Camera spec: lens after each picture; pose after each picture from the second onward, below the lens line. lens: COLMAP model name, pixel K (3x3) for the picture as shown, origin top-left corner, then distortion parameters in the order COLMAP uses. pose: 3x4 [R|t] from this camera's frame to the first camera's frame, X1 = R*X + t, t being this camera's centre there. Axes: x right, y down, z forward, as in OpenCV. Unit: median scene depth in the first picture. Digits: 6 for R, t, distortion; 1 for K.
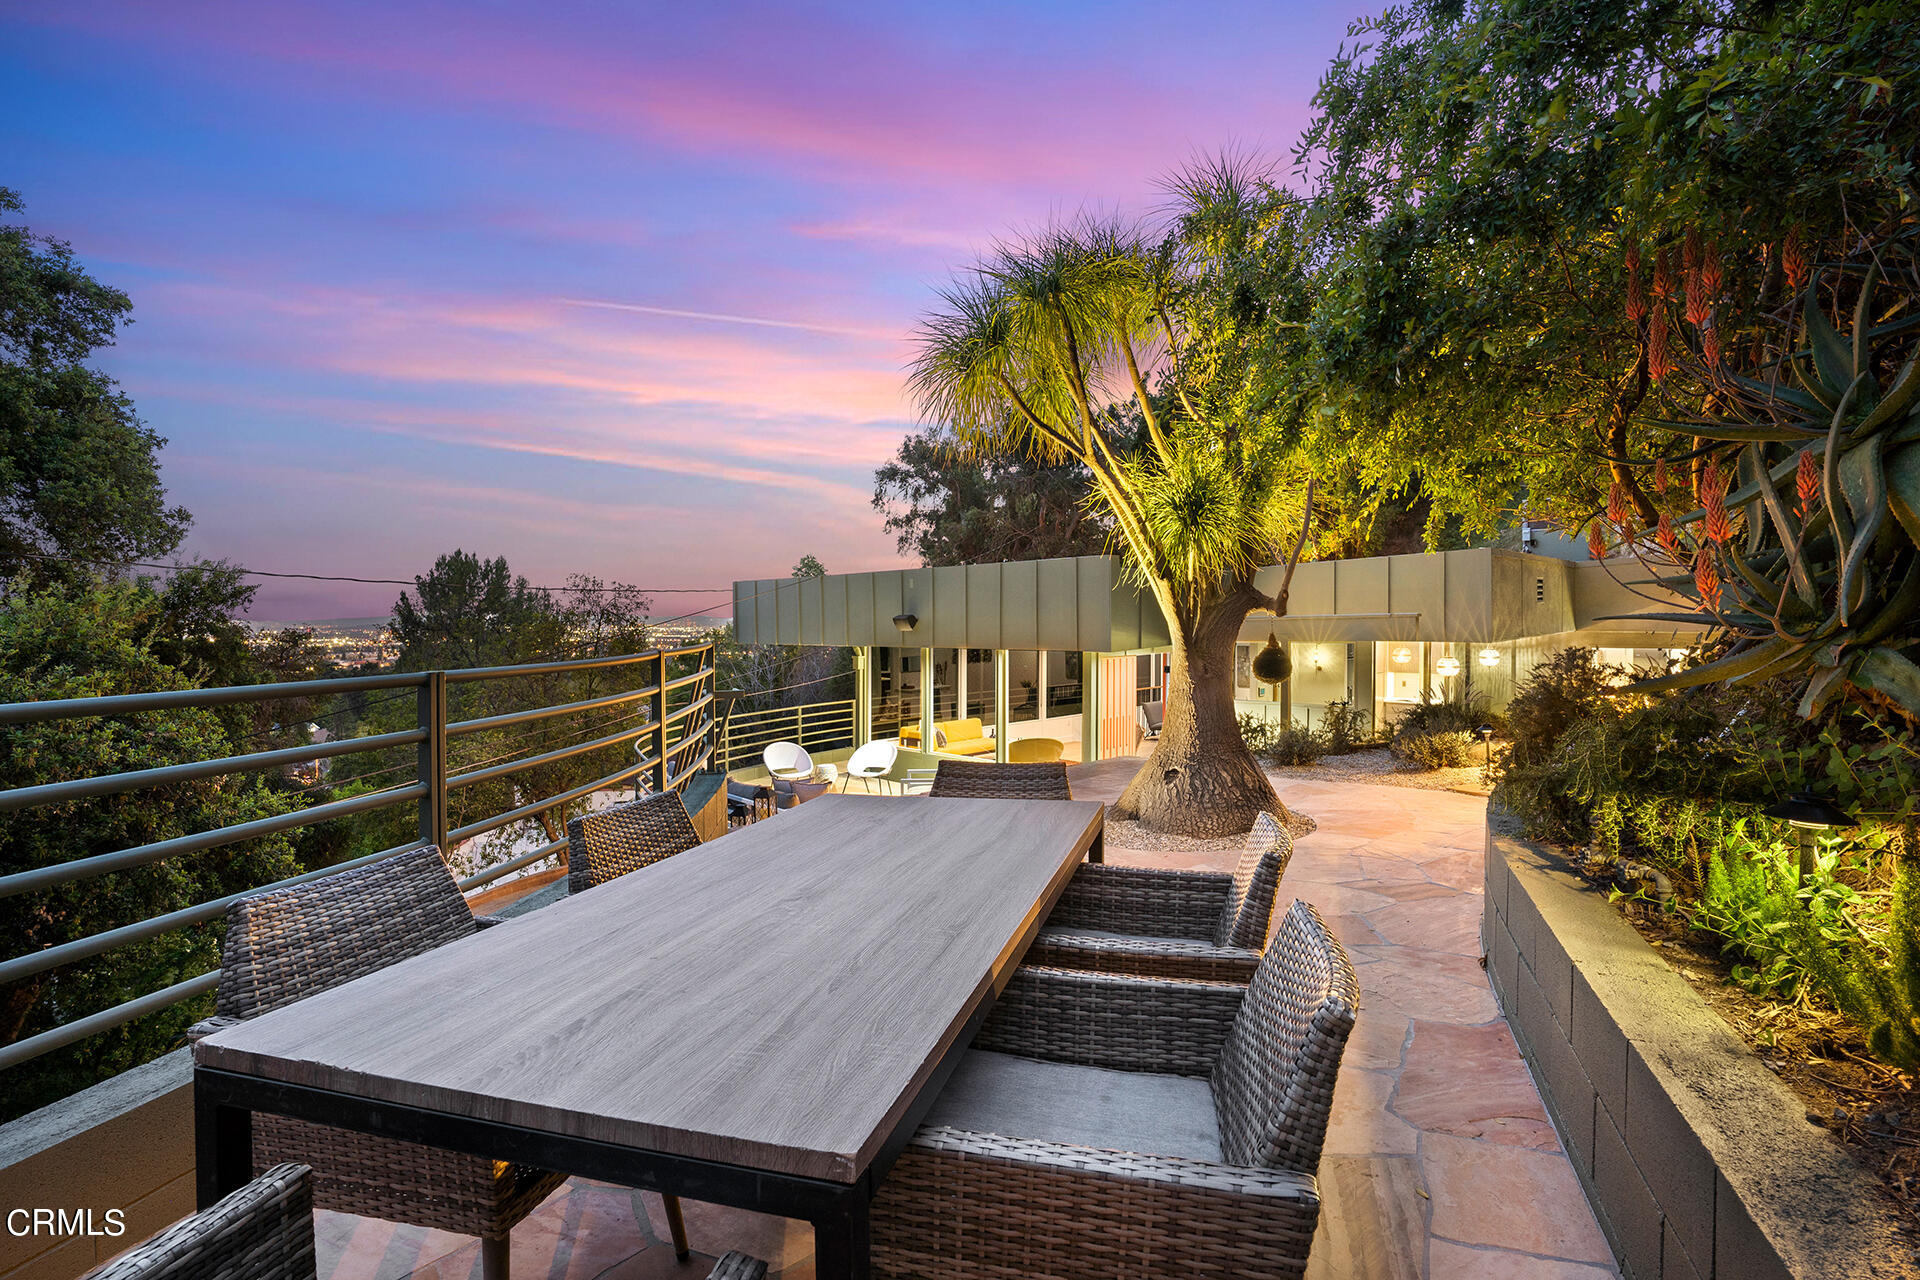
lens RADIAL K [[834.5, 0, 963.5], [0, 834.5, 638.3], [0, 0, 1]] dist [-0.000983, 0.036064]
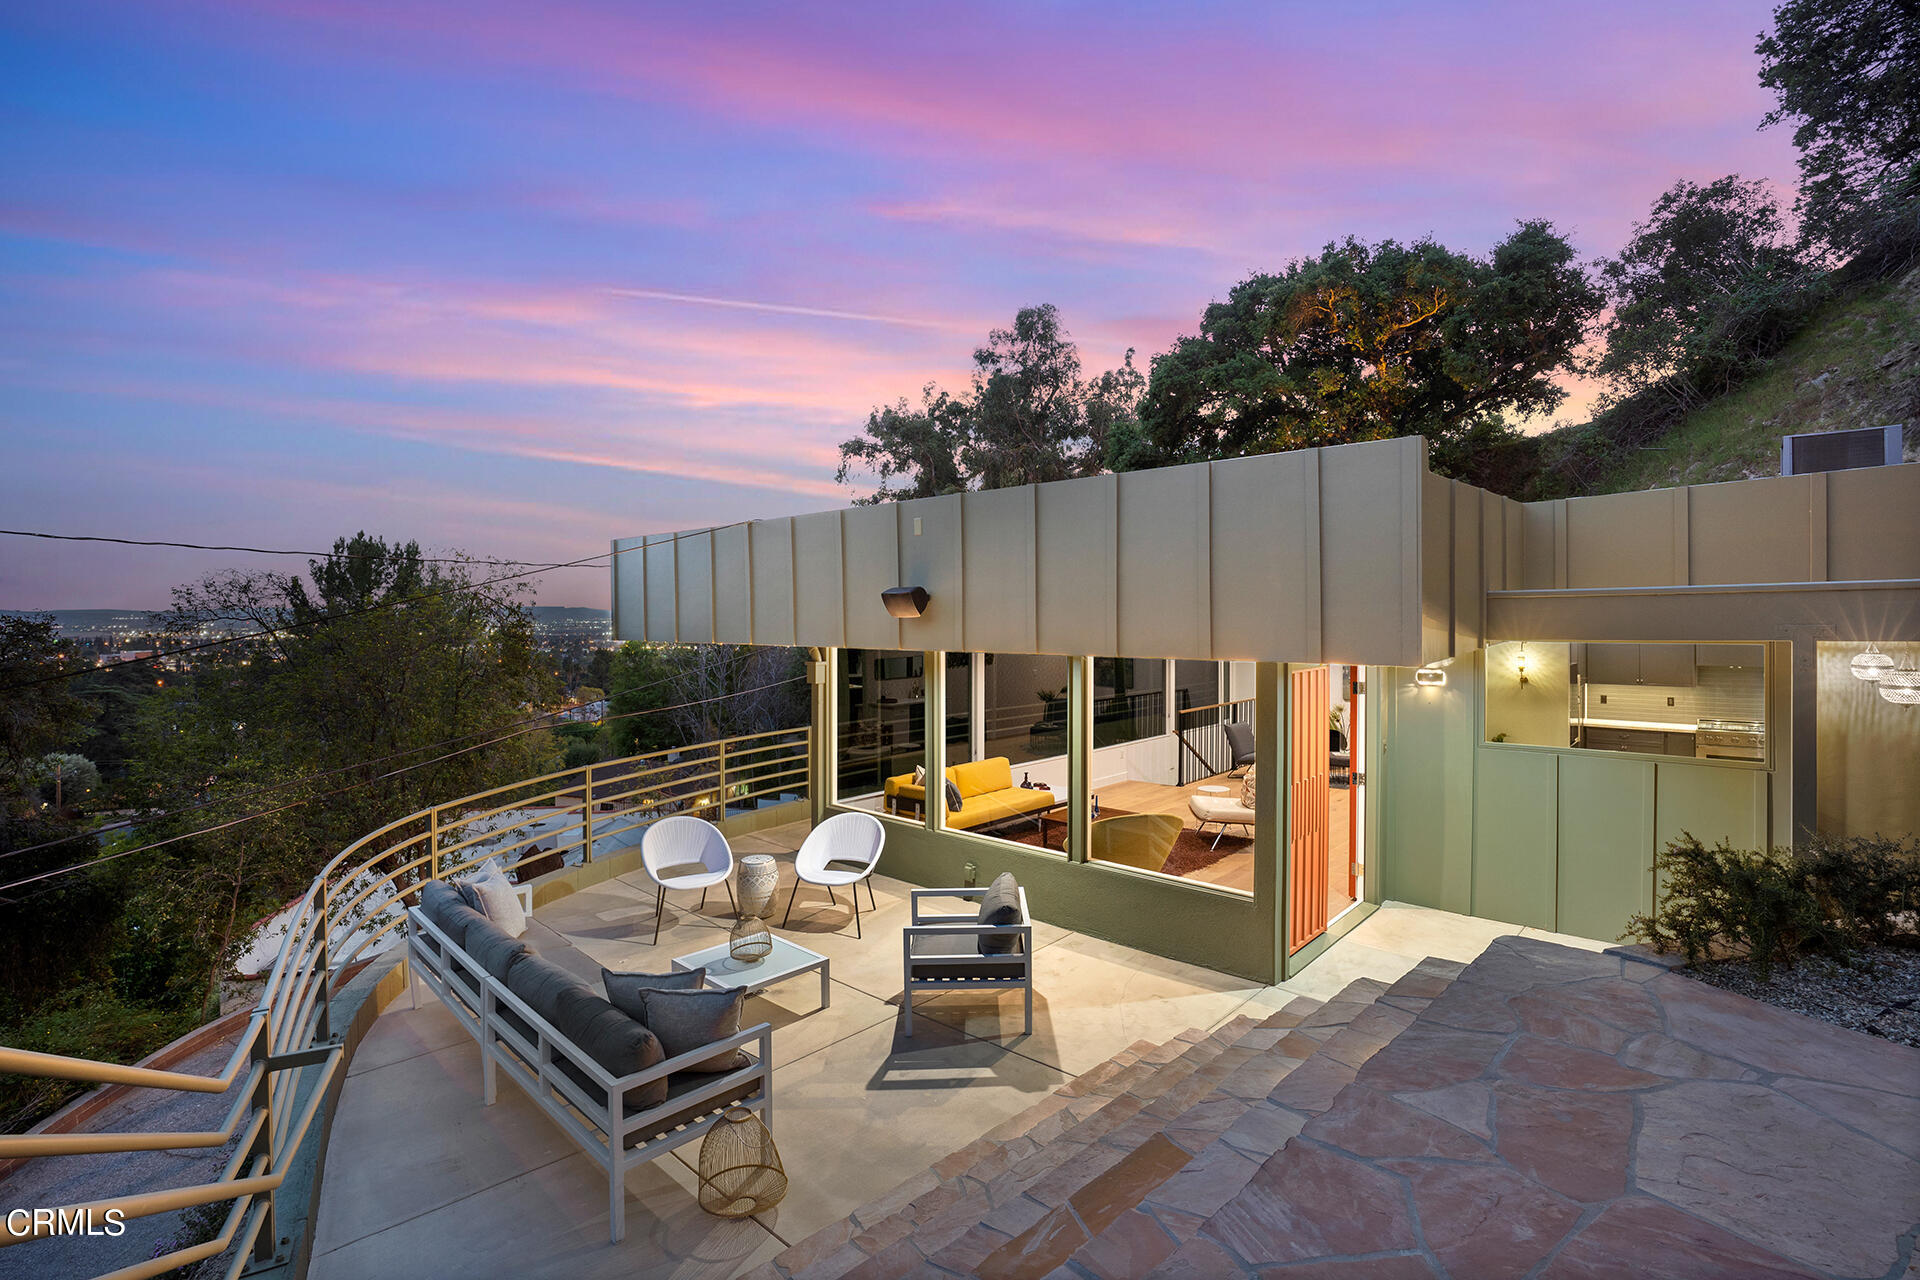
lens RADIAL K [[834.5, 0, 963.5], [0, 834.5, 638.3], [0, 0, 1]] dist [-0.000983, 0.036064]
pose [[0.998955, 0.002225, 0.045659, -0.013847], [-0.002525, 0.999976, 0.006511, 0.000043], [-0.045643, -0.006619, 0.998936, 0.114964]]
